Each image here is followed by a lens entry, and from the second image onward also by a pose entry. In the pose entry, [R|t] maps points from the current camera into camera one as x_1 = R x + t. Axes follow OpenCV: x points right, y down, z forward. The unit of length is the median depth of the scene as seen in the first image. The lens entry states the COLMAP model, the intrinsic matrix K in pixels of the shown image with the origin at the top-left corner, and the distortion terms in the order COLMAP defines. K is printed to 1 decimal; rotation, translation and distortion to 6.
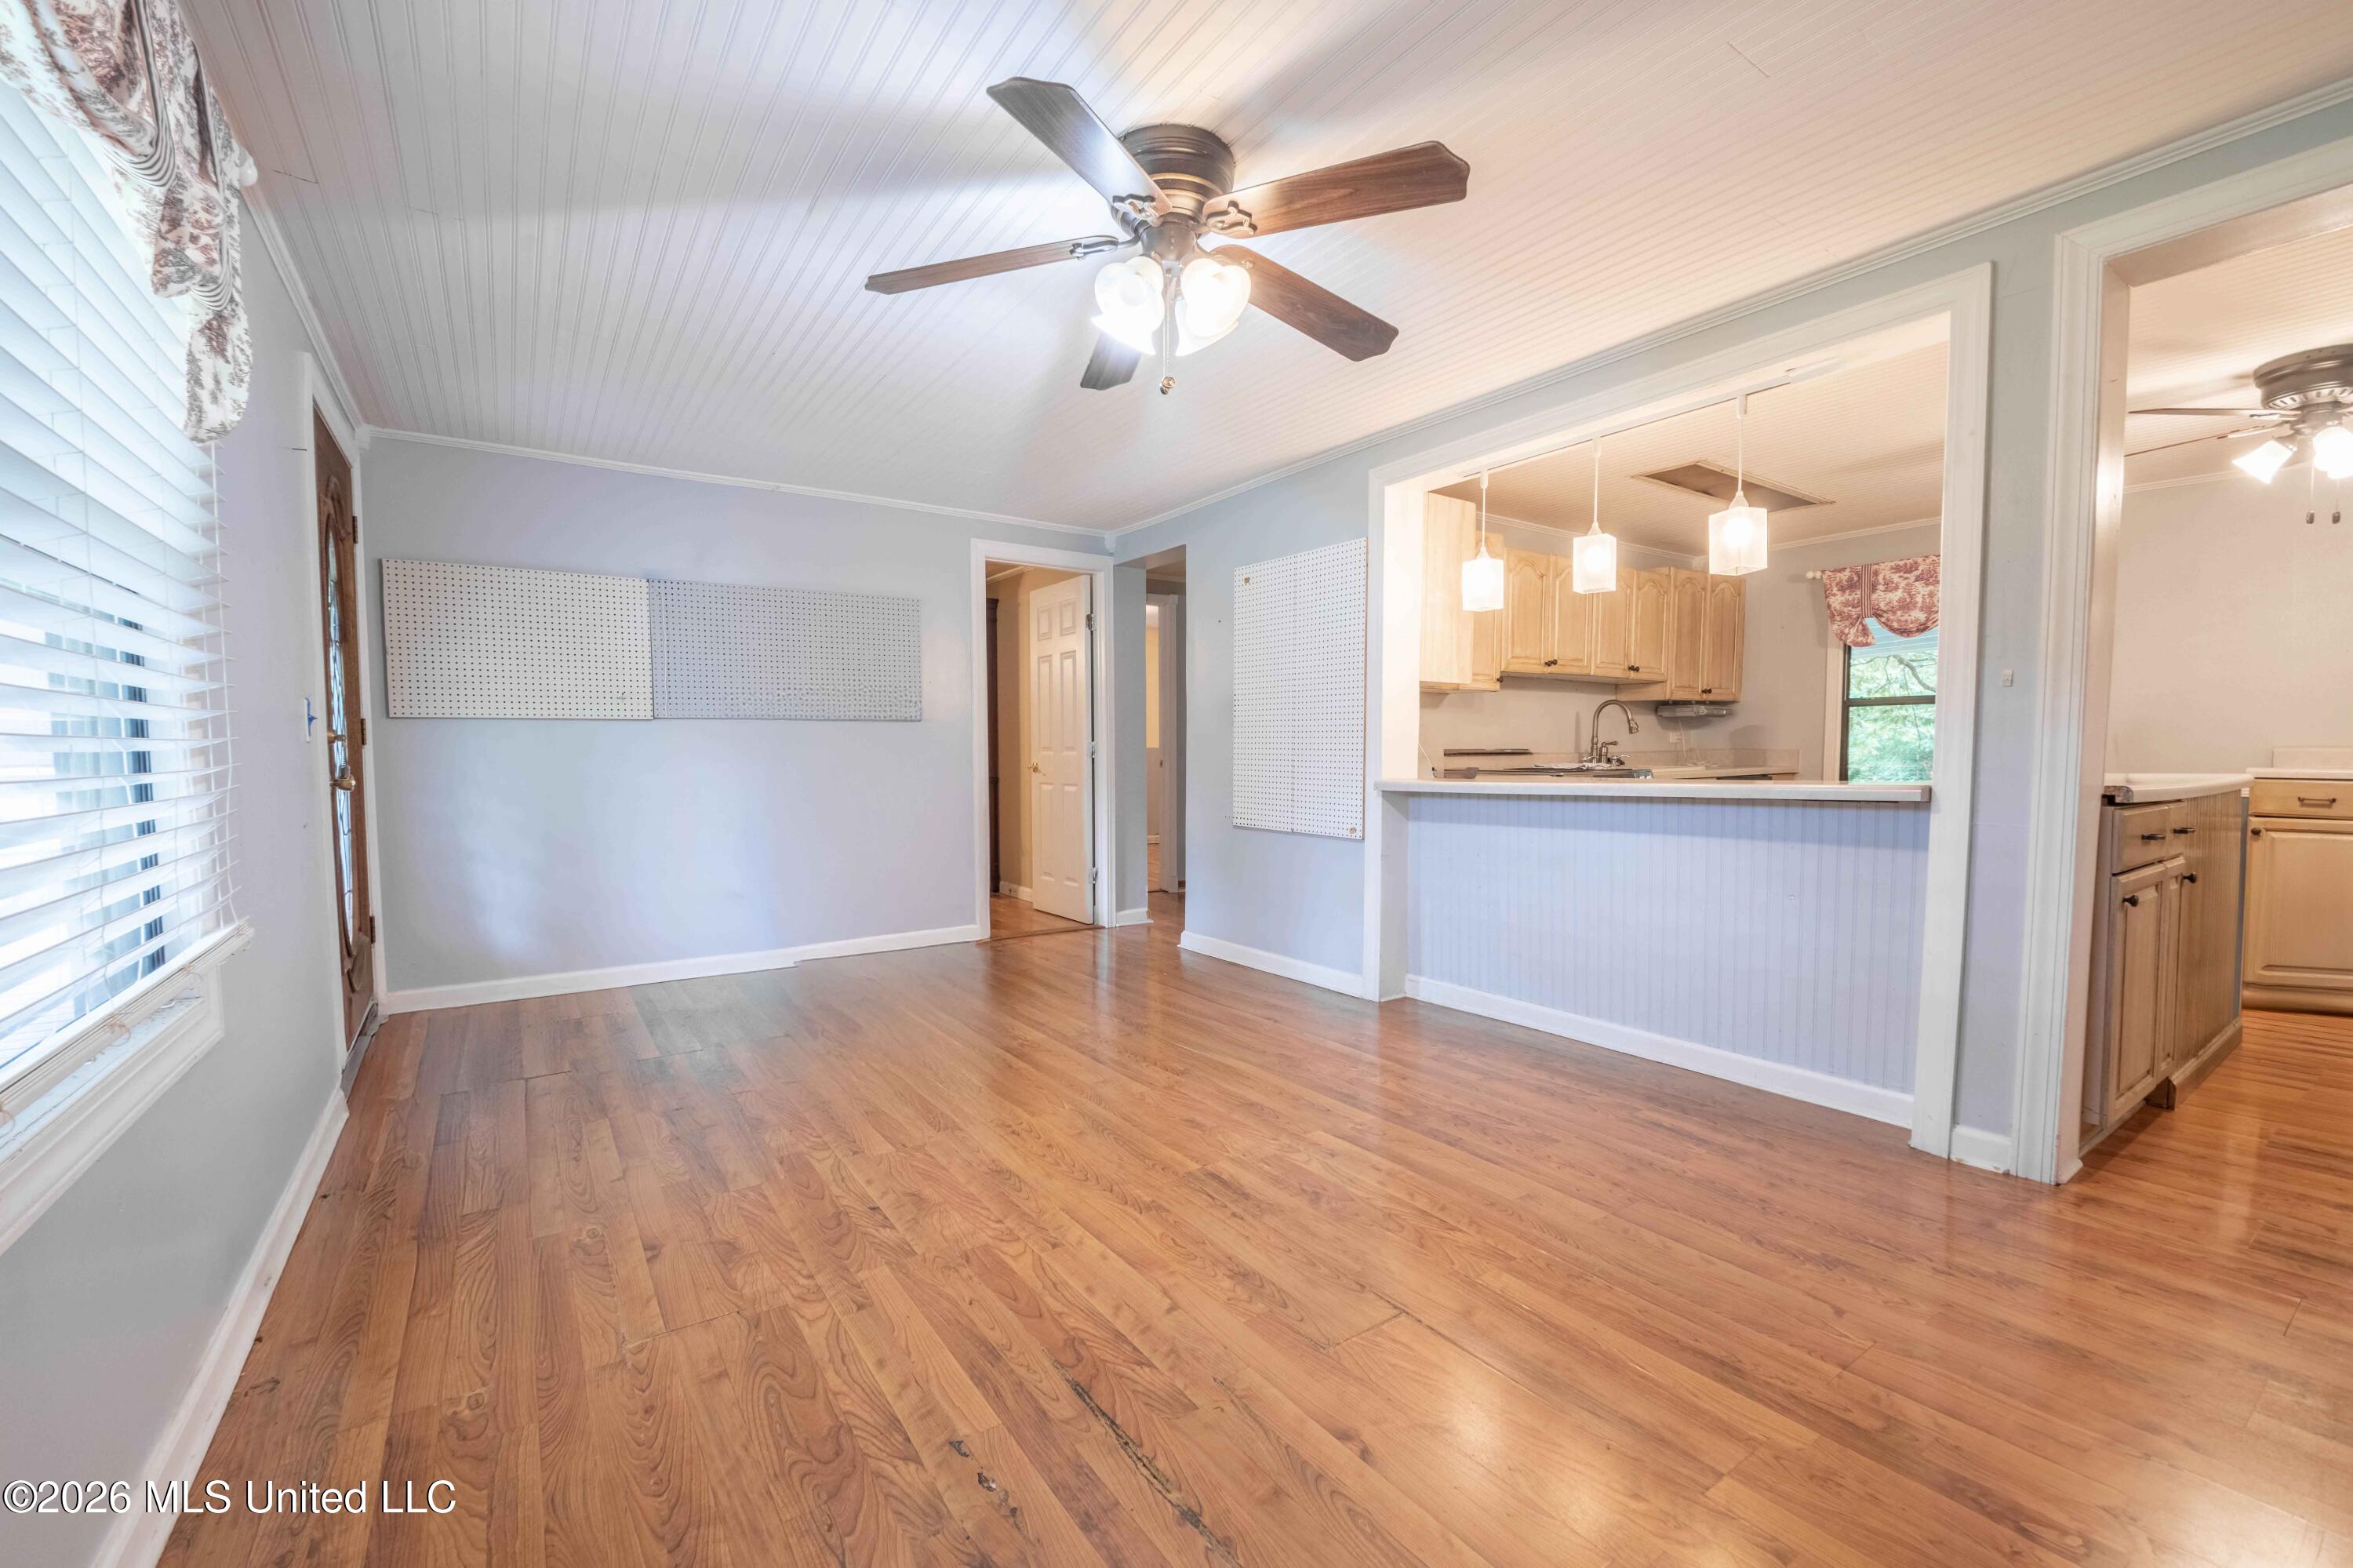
lens RADIAL K [[972.2, 0, 1166.6], [0, 972.2, 808.2], [0, 0, 1]] dist [0.000135, -0.010741]
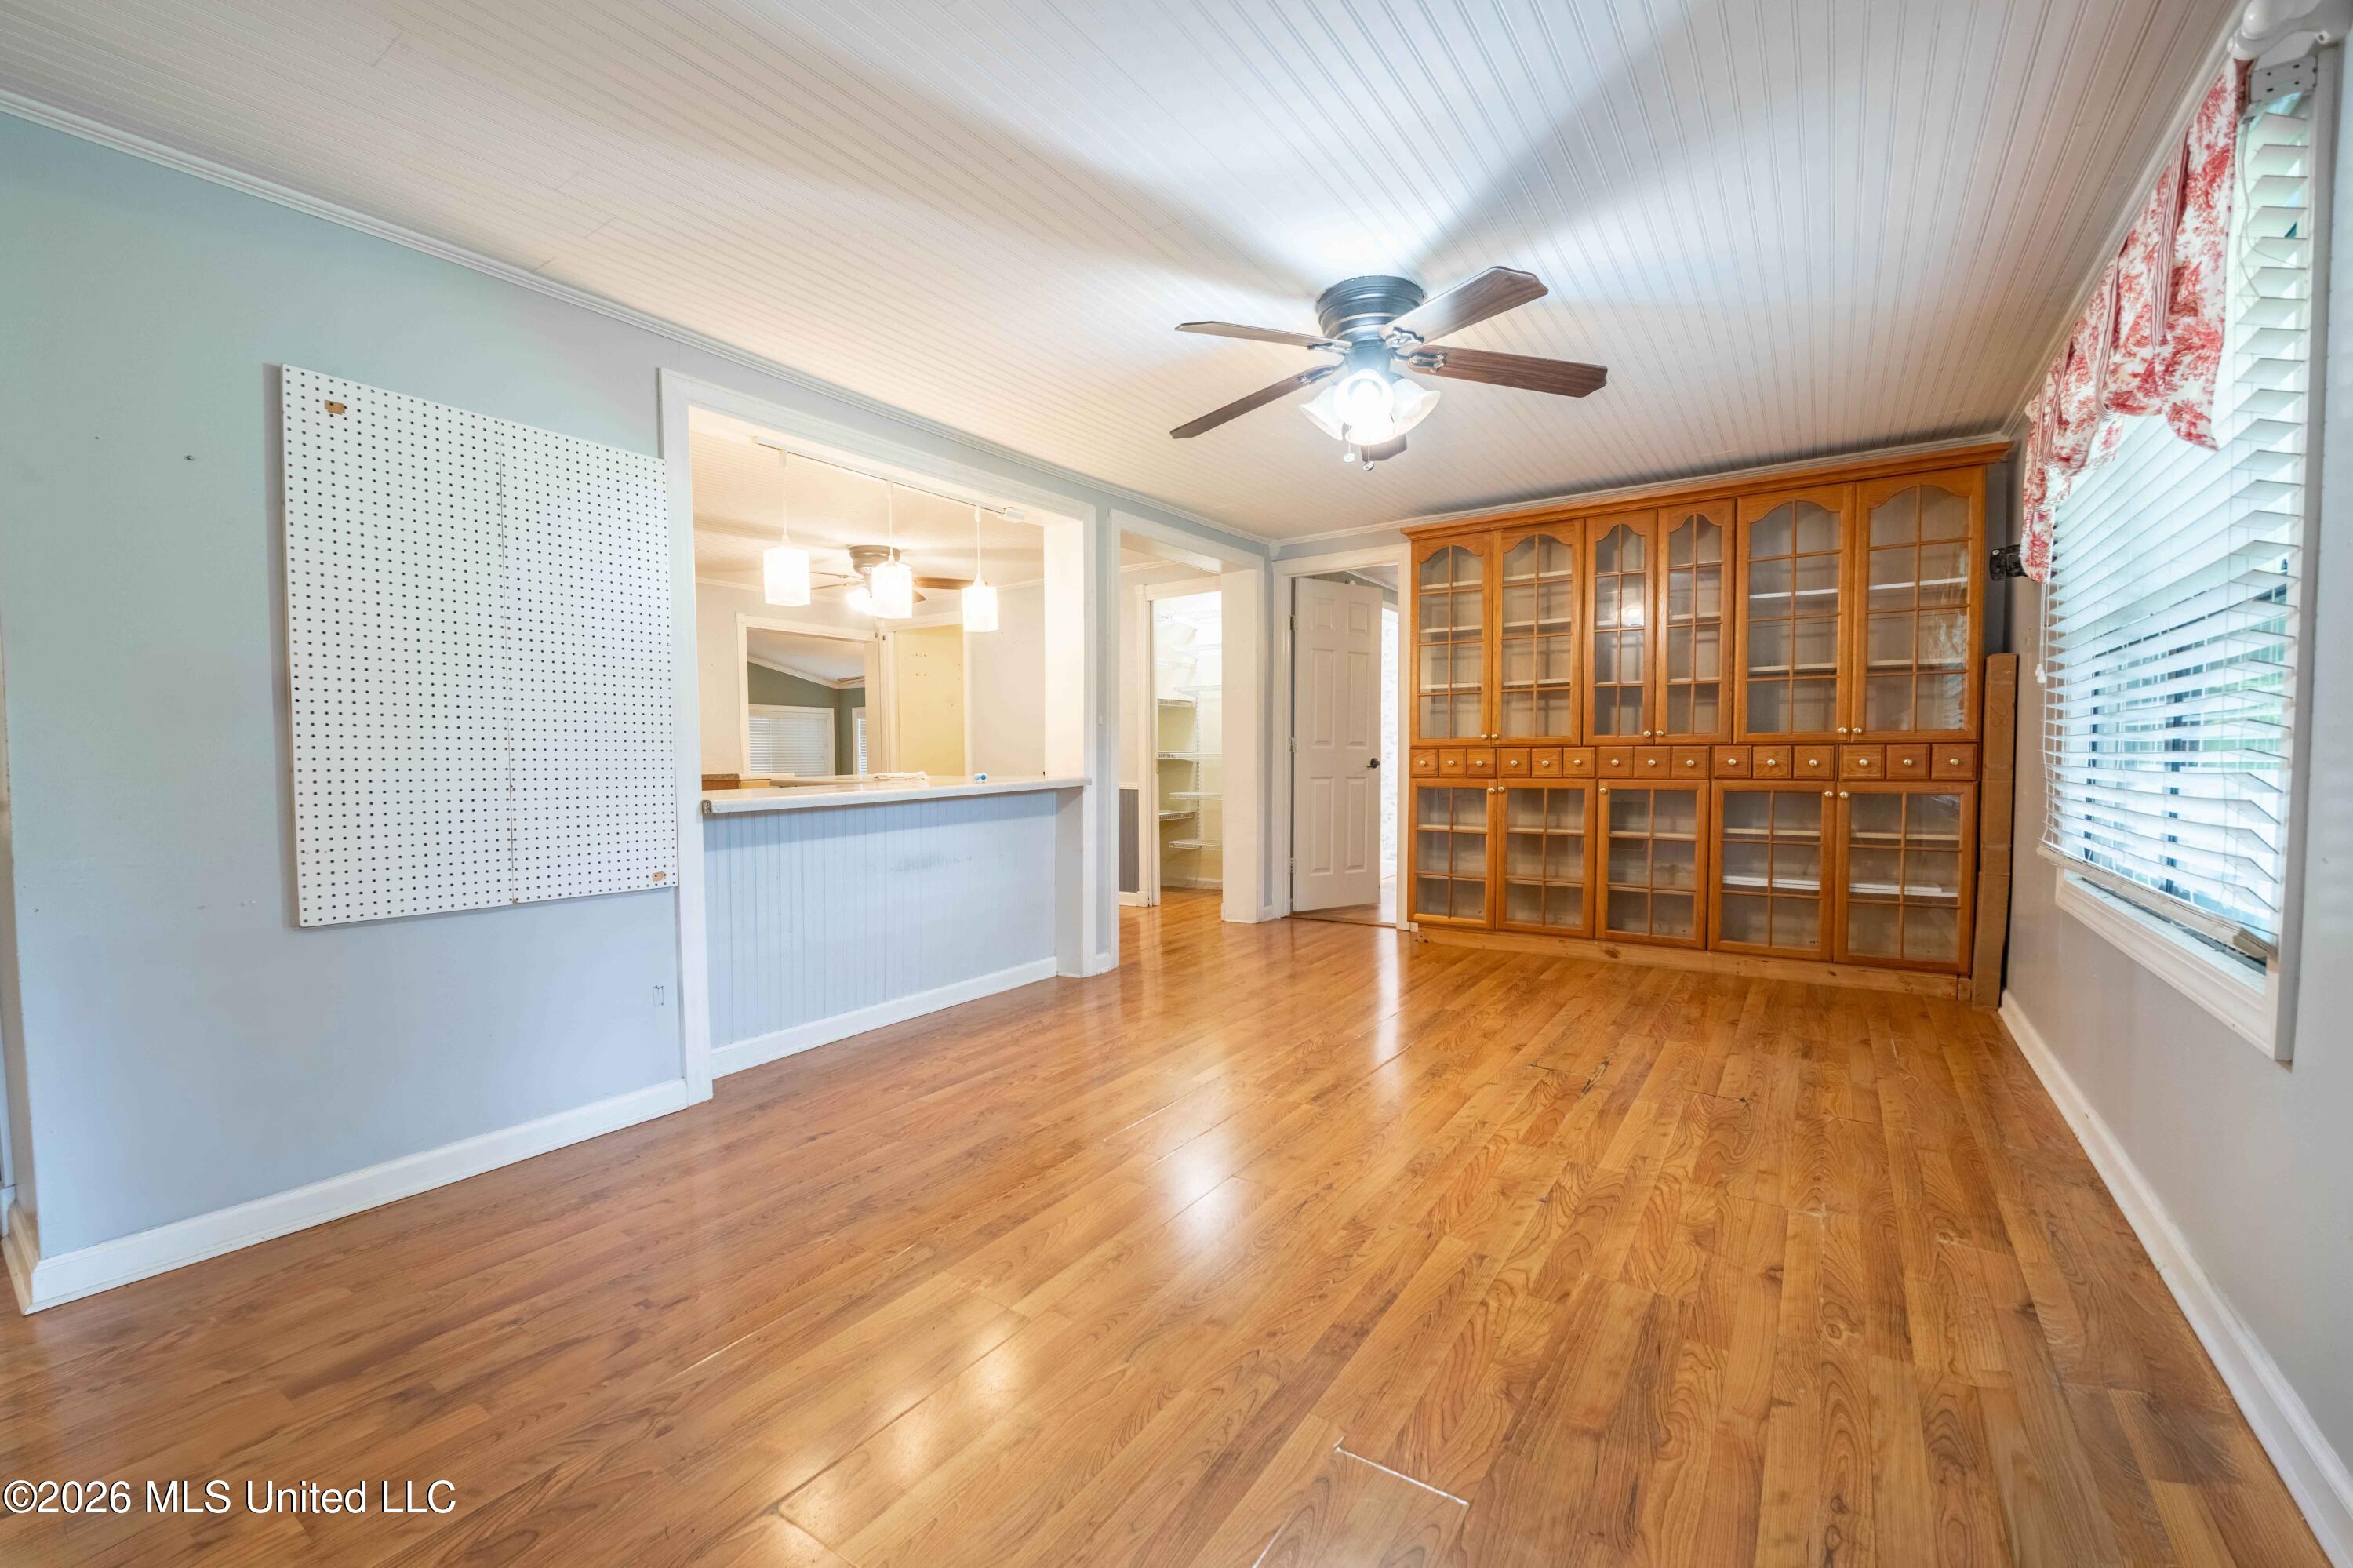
lens RADIAL K [[940.0, 0, 1177.9], [0, 940.0, 803.7], [0, 0, 1]] dist [0.000233, -0.013531]
pose [[-0.363257, -0.039078, 0.930869, -0.986399], [0.069023, 0.995246, 0.068716, -0.085562], [-0.929129, 0.089213, -0.358833, 1.568188]]
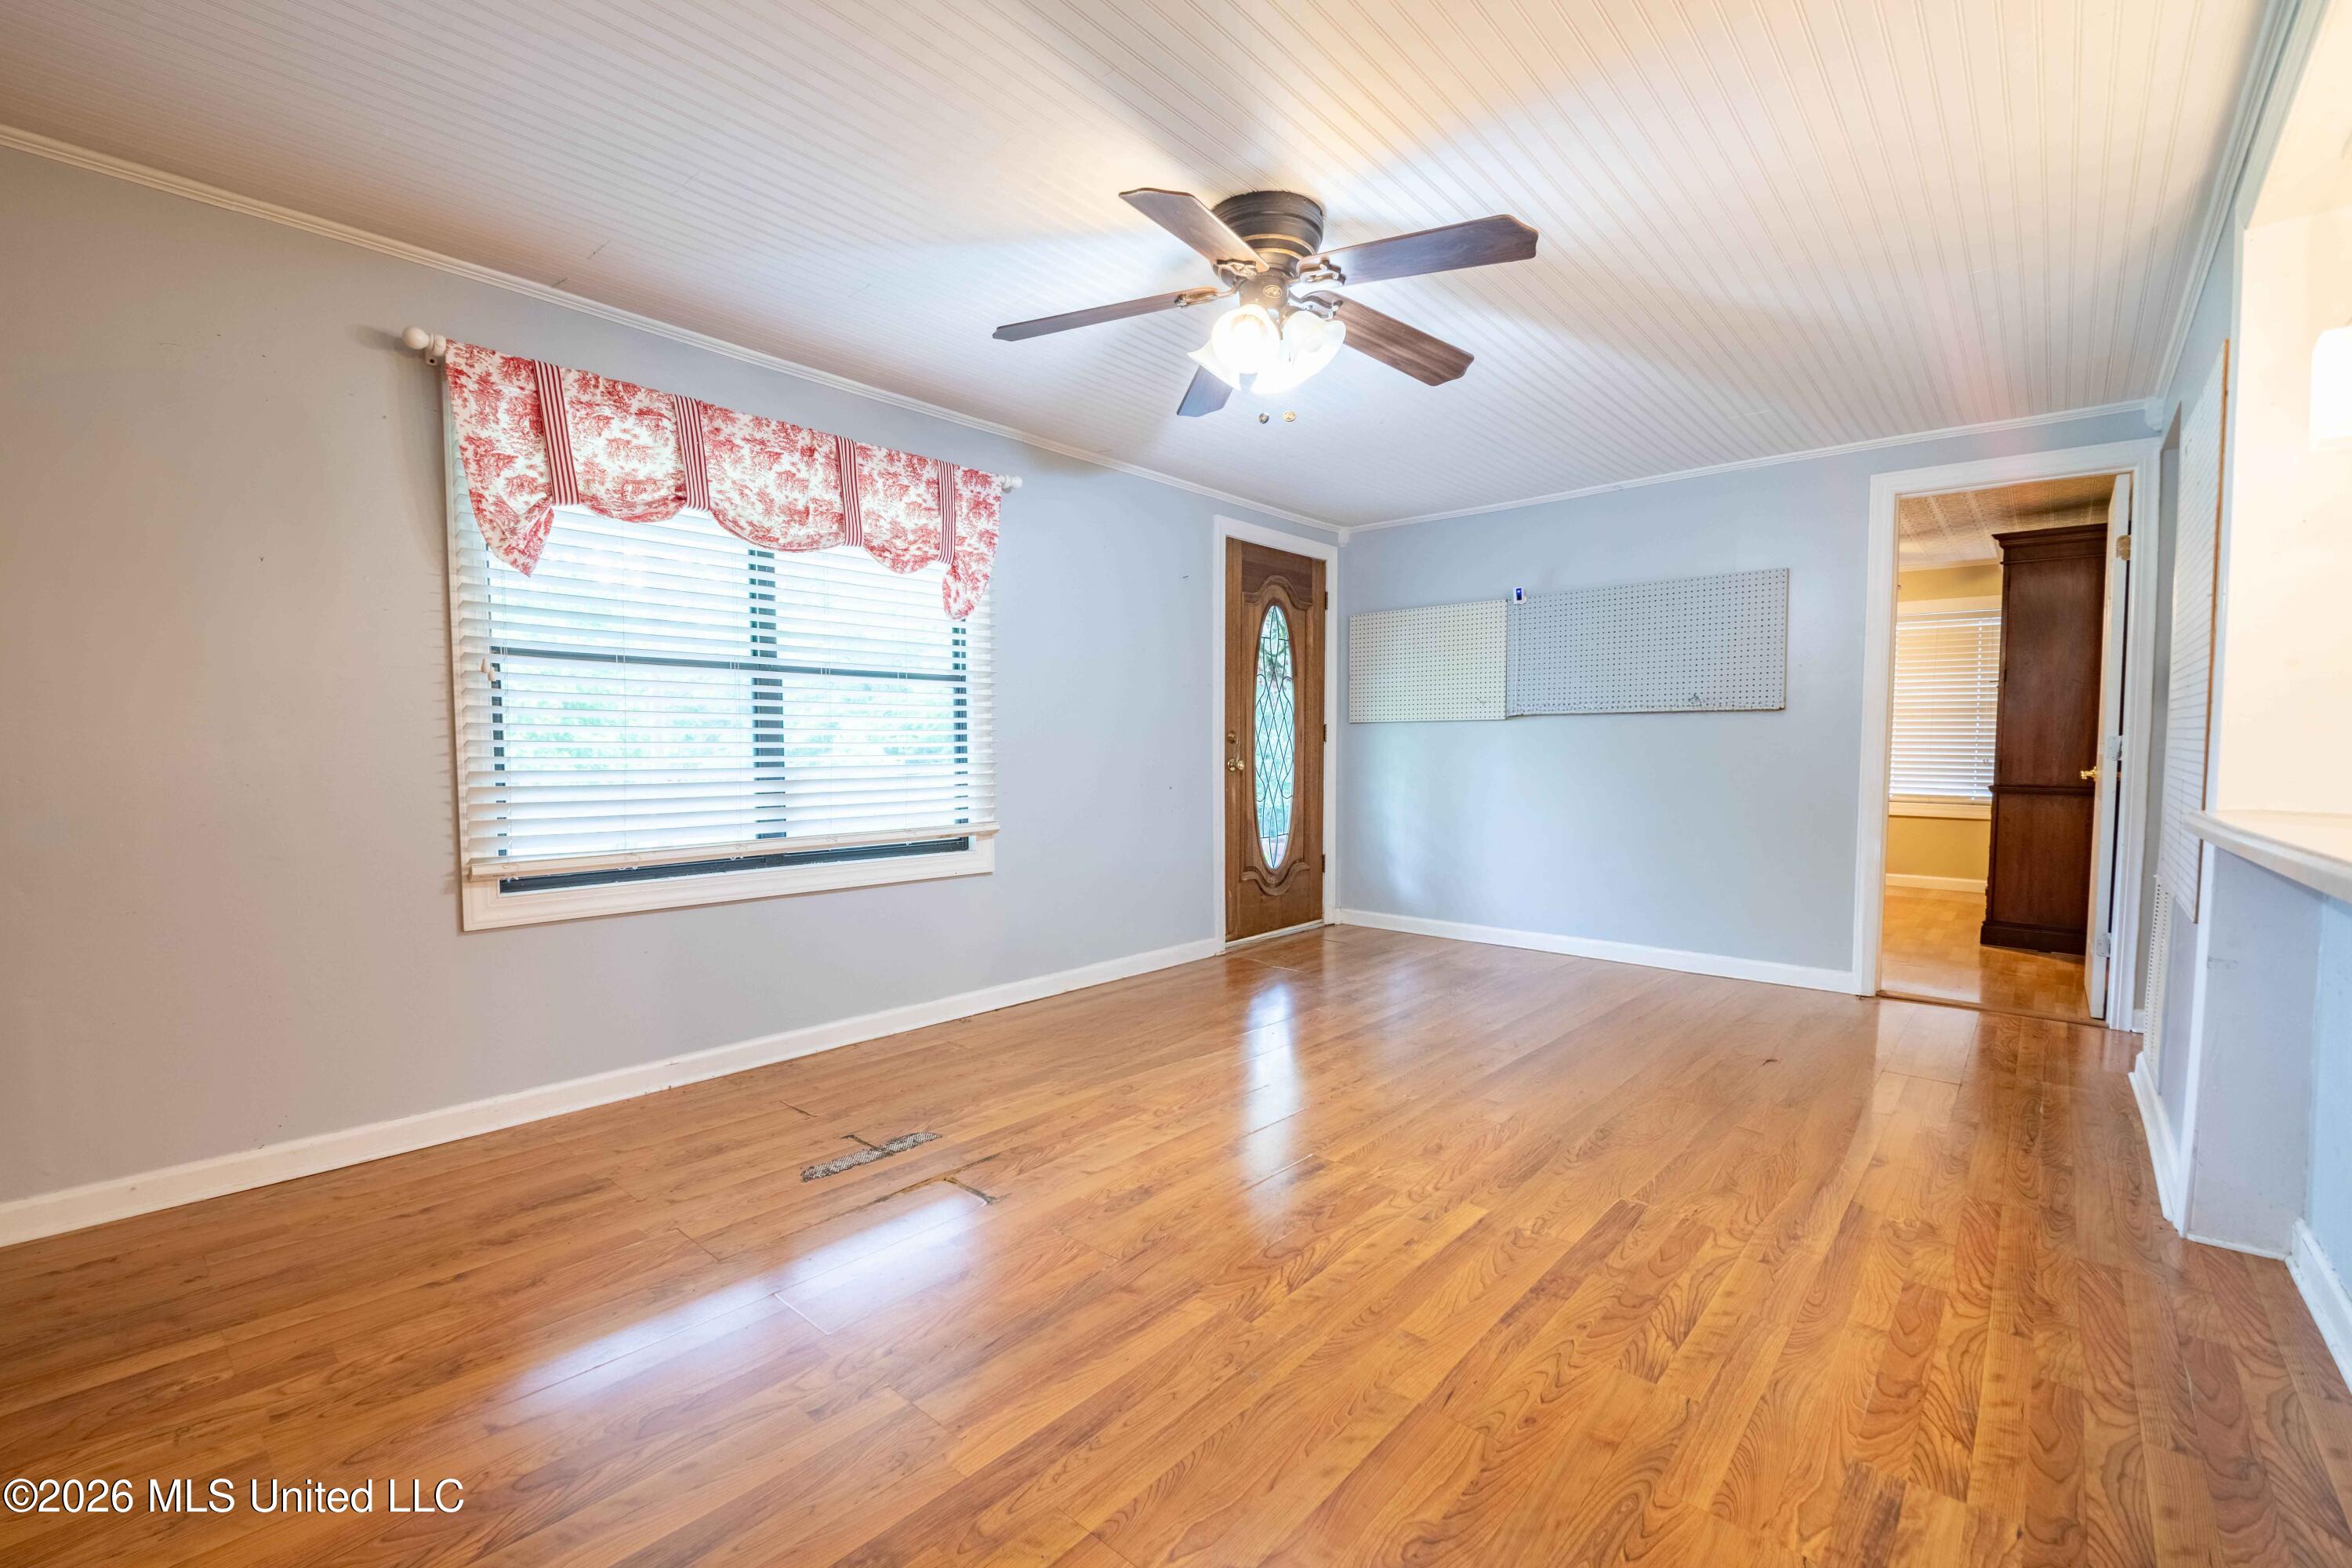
lens RADIAL K [[1026.8, 0, 1164.6], [0, 1026.8, 799.4], [0, 0, 1]] dist [0.002867, -0.010787]
pose [[0.234453, 0.055237, -0.970557, 1.042564], [-0.061531, 0.997226, 0.041891, -0.041500], [0.970178, 0.049898, 0.237201, 0.574176]]
